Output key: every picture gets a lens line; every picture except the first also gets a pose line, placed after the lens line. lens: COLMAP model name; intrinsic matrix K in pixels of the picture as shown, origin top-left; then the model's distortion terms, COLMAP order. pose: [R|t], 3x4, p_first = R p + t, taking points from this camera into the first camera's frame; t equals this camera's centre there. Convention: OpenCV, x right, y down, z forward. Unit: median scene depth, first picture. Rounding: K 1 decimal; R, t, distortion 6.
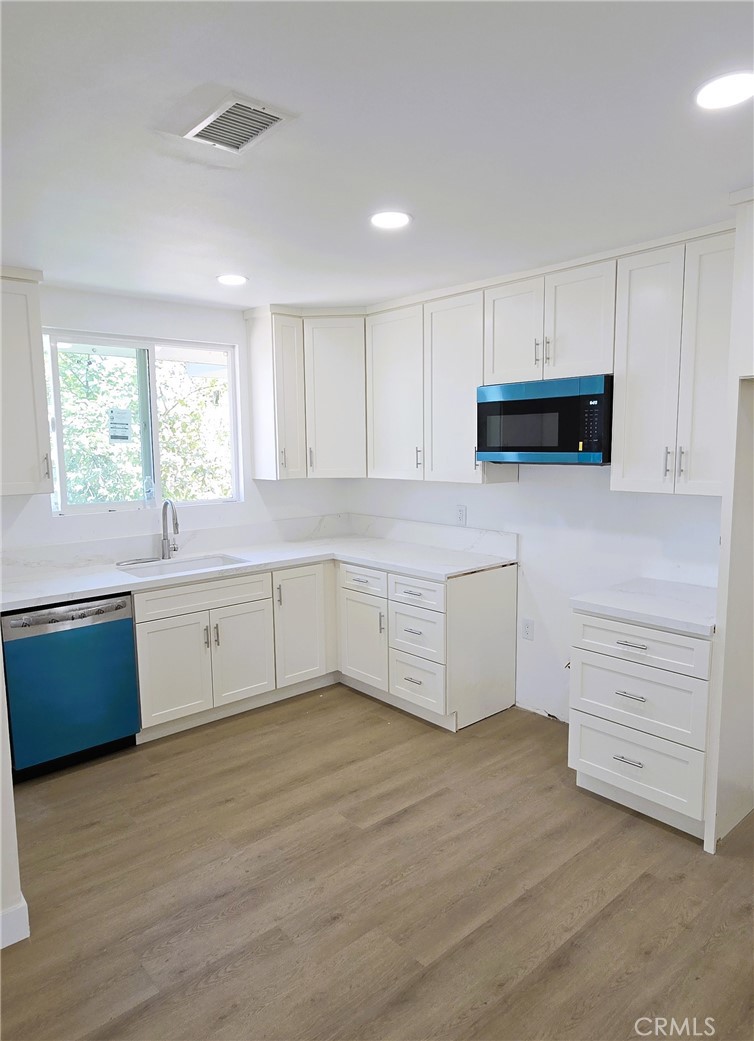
lens RADIAL K [[661.7, 0, 373.7], [0, 661.7, 529.6], [0, 0, 1]] dist [0.000866, 0.000896]
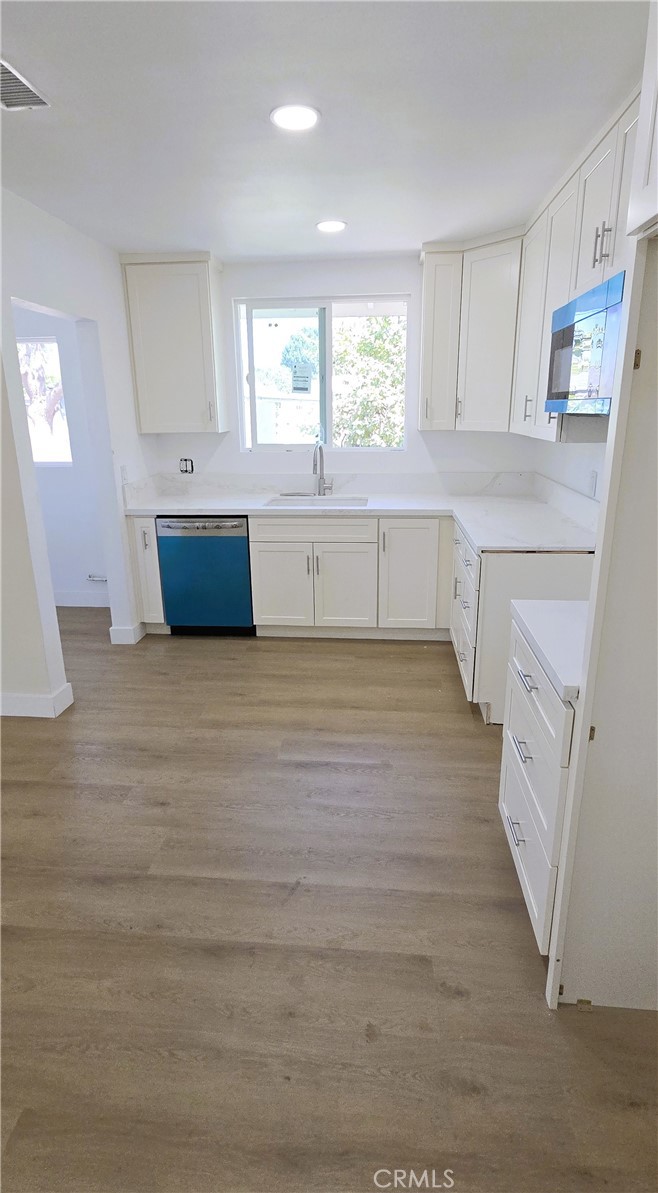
lens RADIAL K [[577.0, 0, 331.9], [0, 577.0, 565.5], [0, 0, 1]] dist [0.001277, 0.000350]
pose [[0.692560, 0.197071, -0.693919, 0.501513], [-0.093470, 0.978365, 0.184566, -0.028902], [0.715279, -0.062962, 0.695996, 0.340343]]
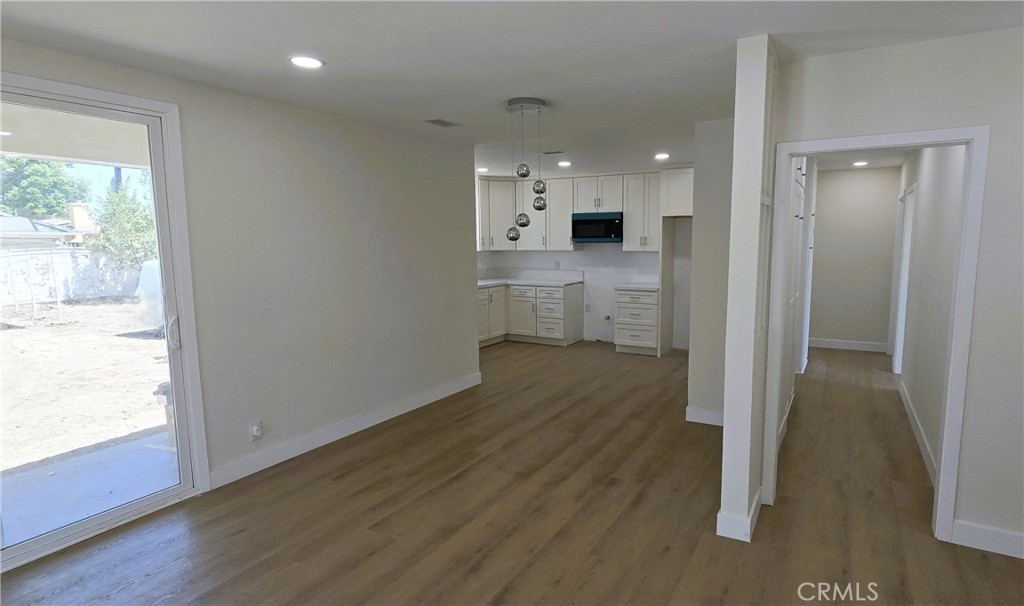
lens RADIAL K [[527.5, 0, 549.7], [0, 527.5, 305.1], [0, 0, 1]] dist [0.000936, 0.000146]
pose [[0.939645, -0.035936, 0.340259, -0.669103], [0.039091, 0.999233, -0.002419, 0.154329], [-0.339911, 0.015574, 0.940328, -0.972453]]
